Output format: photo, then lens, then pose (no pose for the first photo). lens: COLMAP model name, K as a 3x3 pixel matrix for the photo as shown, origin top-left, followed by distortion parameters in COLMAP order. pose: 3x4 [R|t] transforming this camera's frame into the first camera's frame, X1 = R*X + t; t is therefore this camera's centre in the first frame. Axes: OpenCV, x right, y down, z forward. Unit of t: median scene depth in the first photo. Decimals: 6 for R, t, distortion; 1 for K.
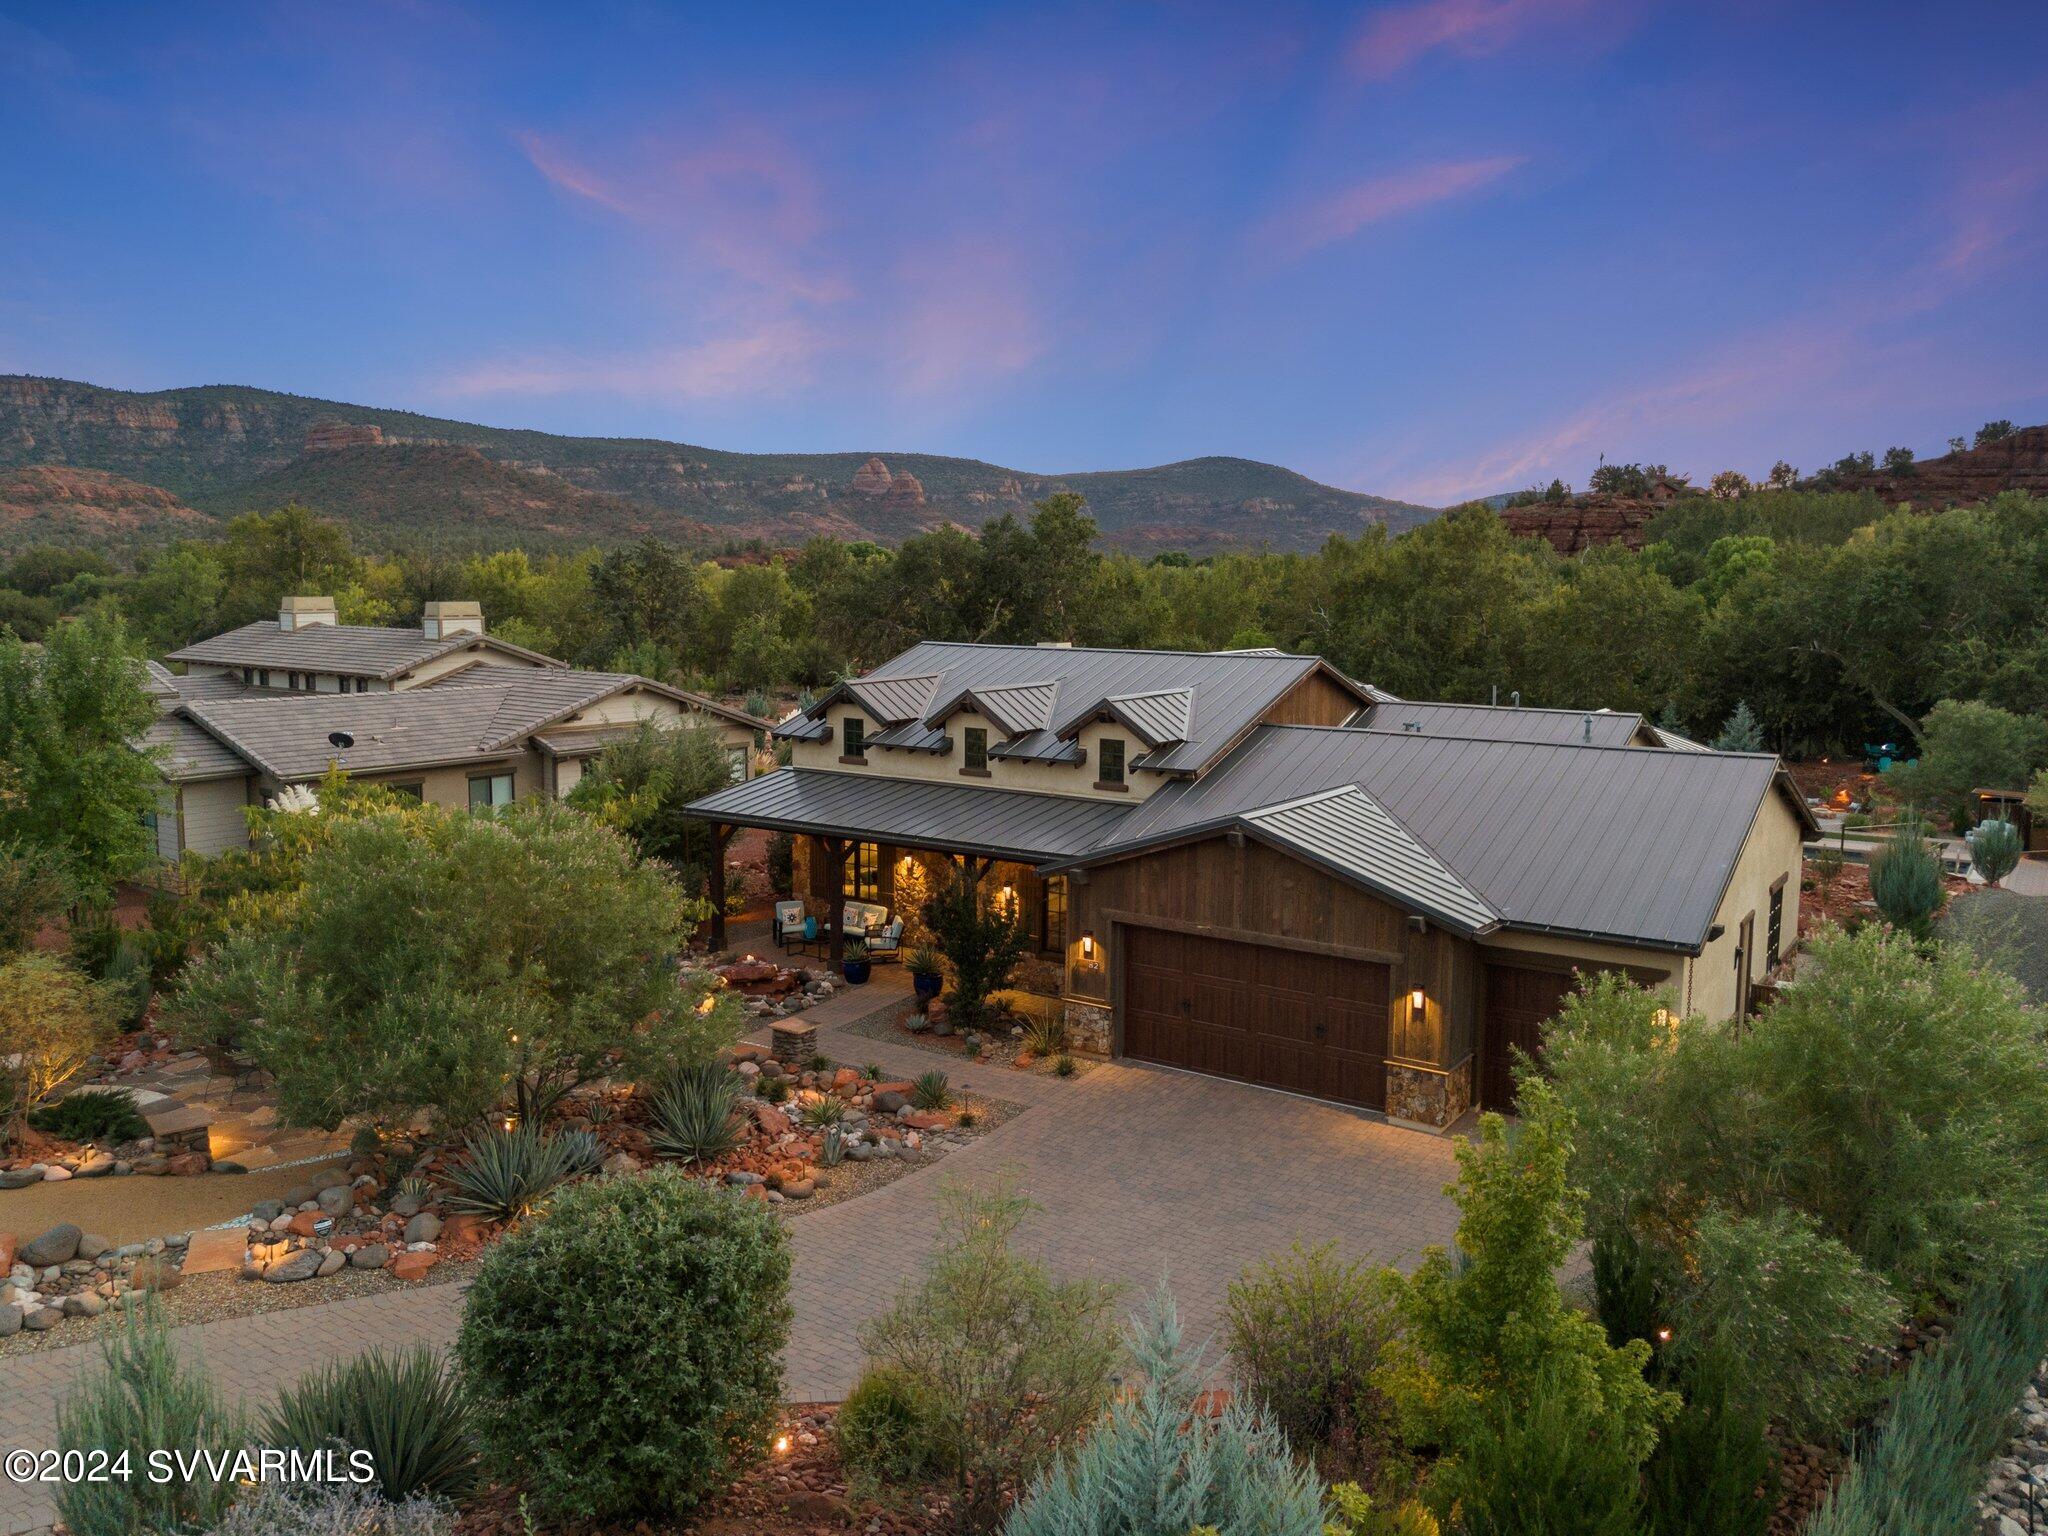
lens RADIAL K [[1544.2, 0, 1024.0], [0, 1544.2, 768.0], [0, 0, 1]] dist [0.072159, -0.077931]
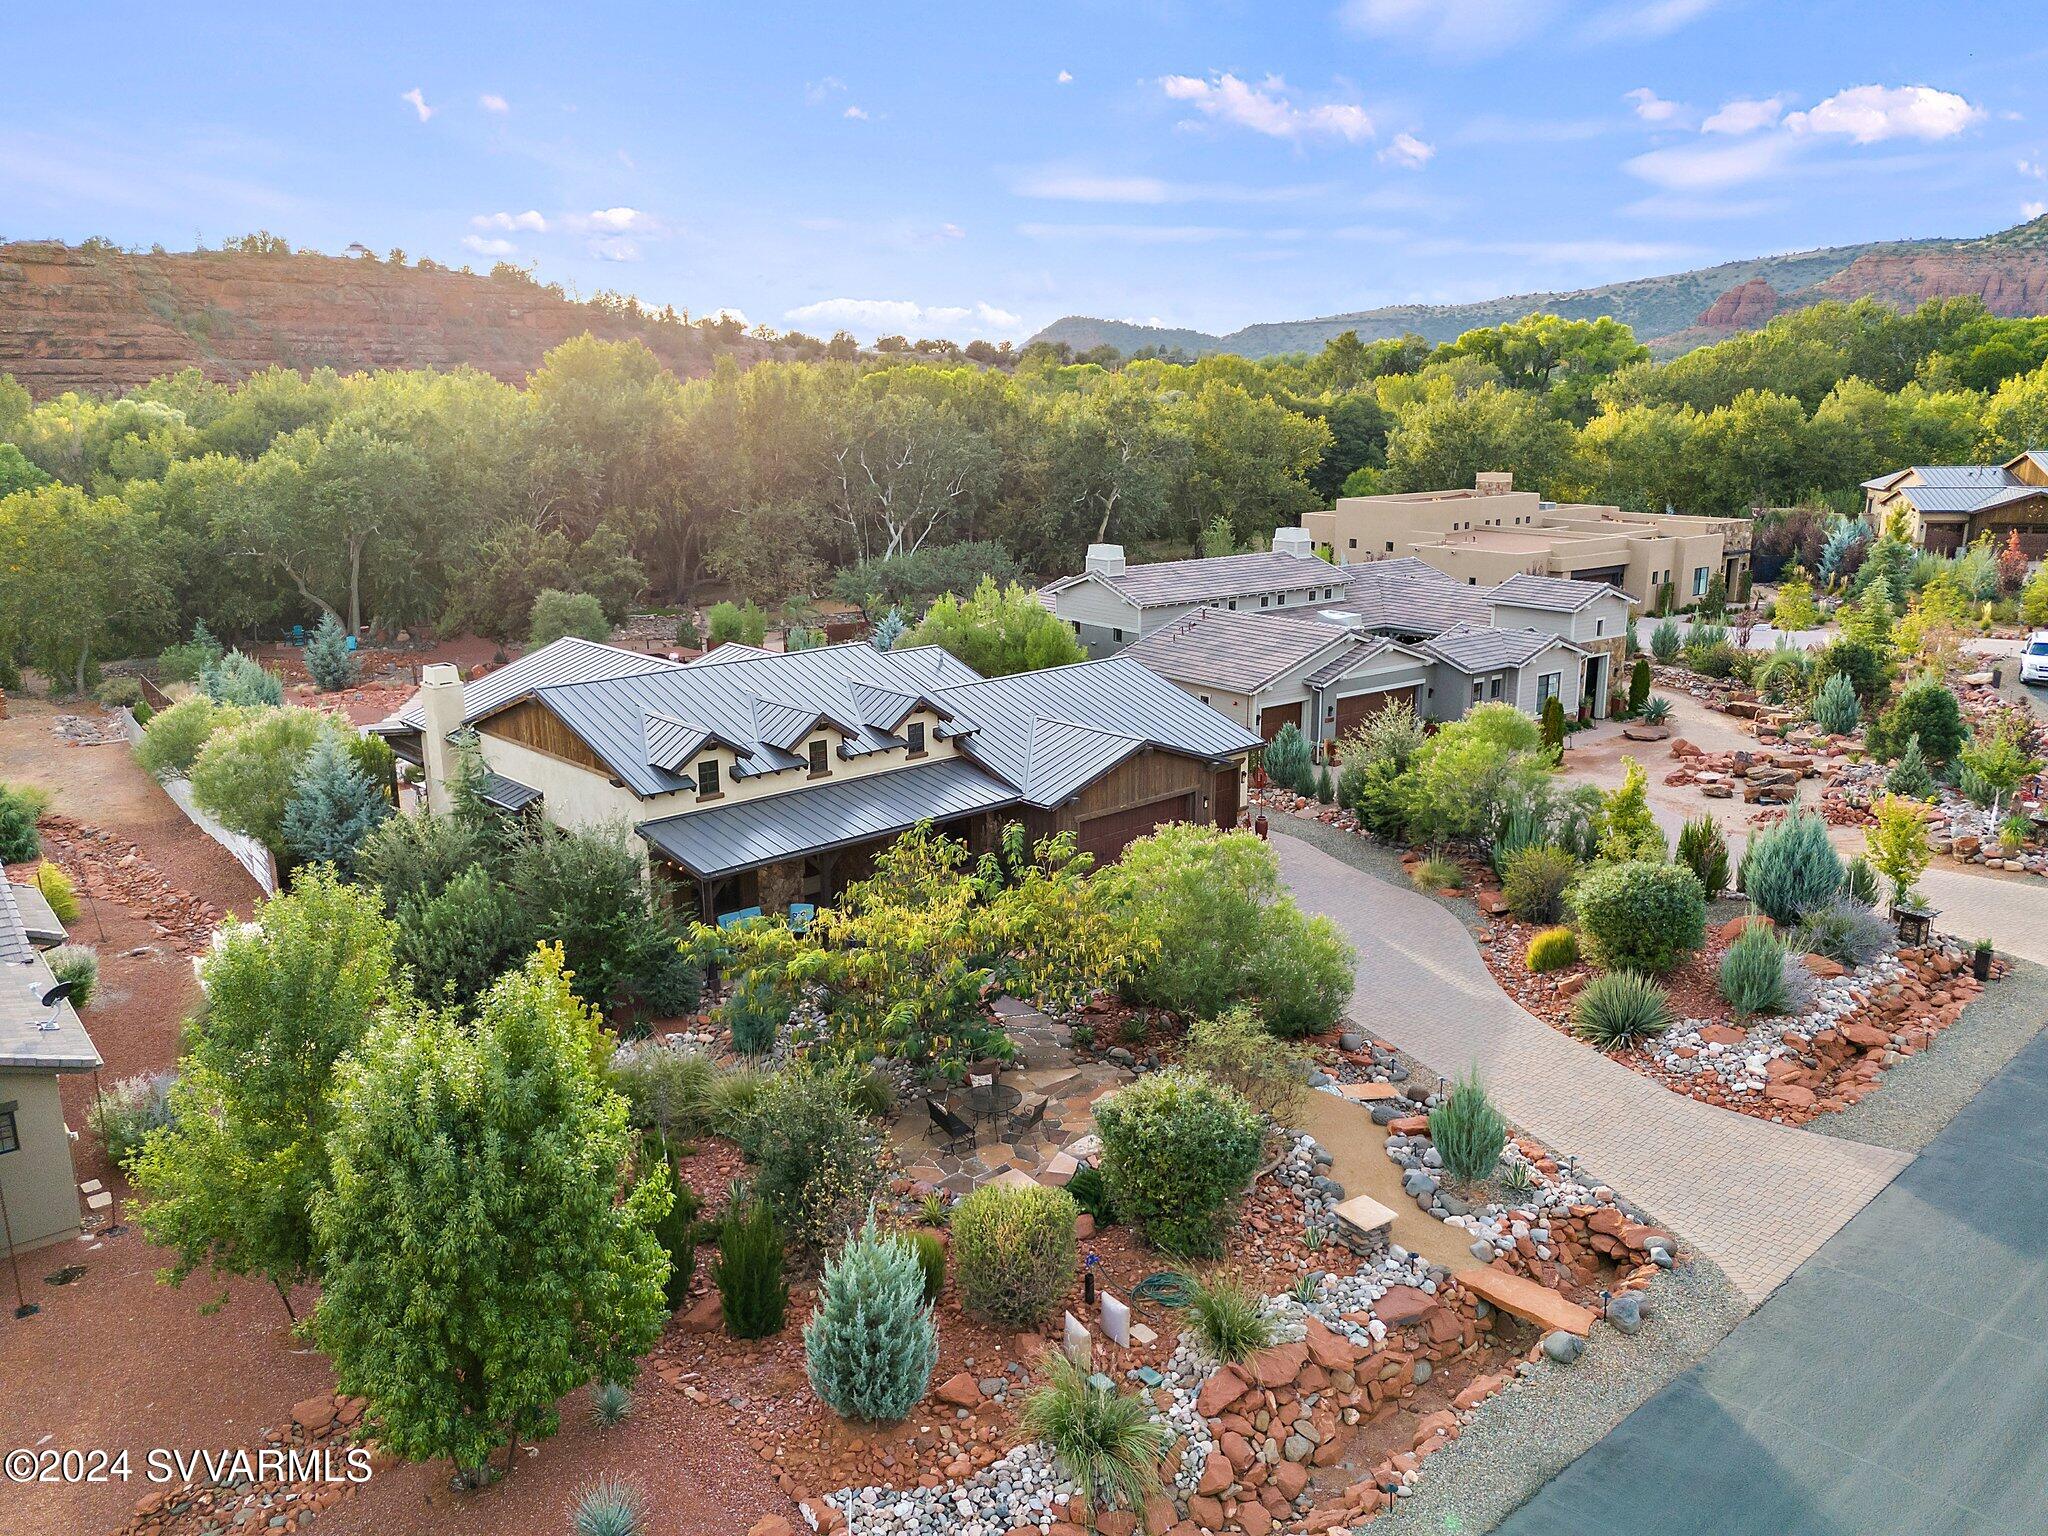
lens RADIAL K [[1529.2, 0, 1024.0], [0, 1529.2, 768.0], [0, 0, 1]] dist [0.064146, -0.053545]
pose [[0.231419, -0.244589, 0.941606, -1.040845], [0.130739, 0.966919, 0.219032, -0.227015], [-0.964029, 0.072417, 0.255741, 0.446270]]
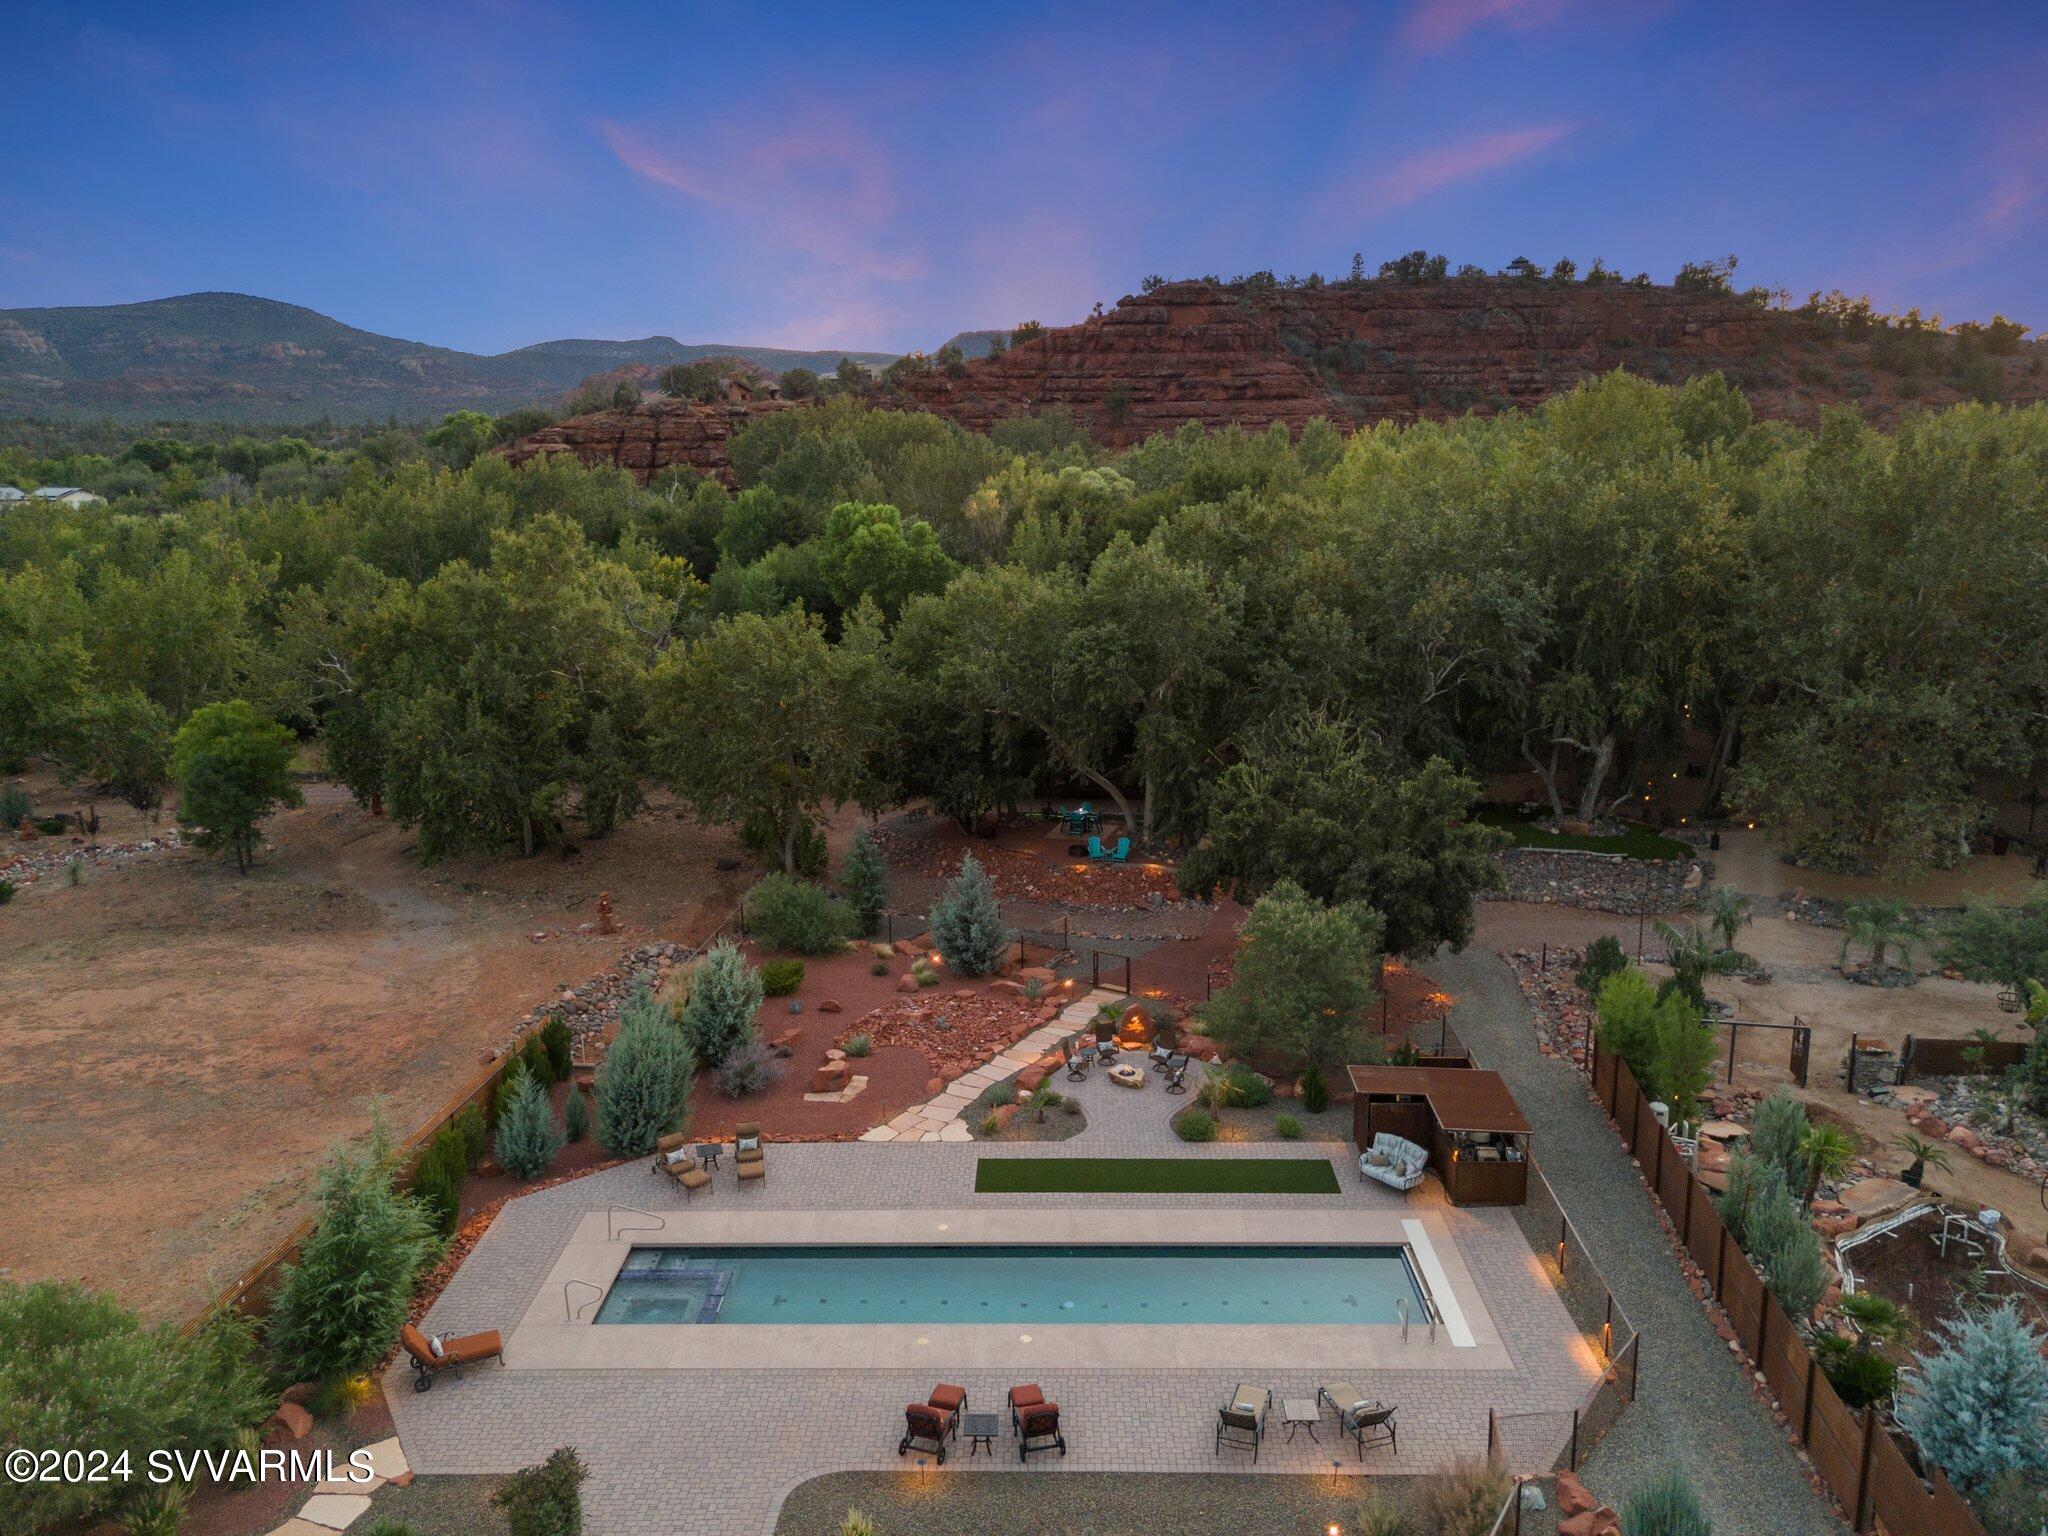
lens RADIAL K [[1508.3, 0, 1024.0], [0, 1508.3, 768.0], [0, 0, 1]] dist [0.049142, -0.030579]
pose [[0.834121, -0.145047, 0.532169, 0.243986], [0.089008, 0.987556, 0.129656, -0.334123], [-0.544353, -0.060782, 0.836651, 0.829655]]
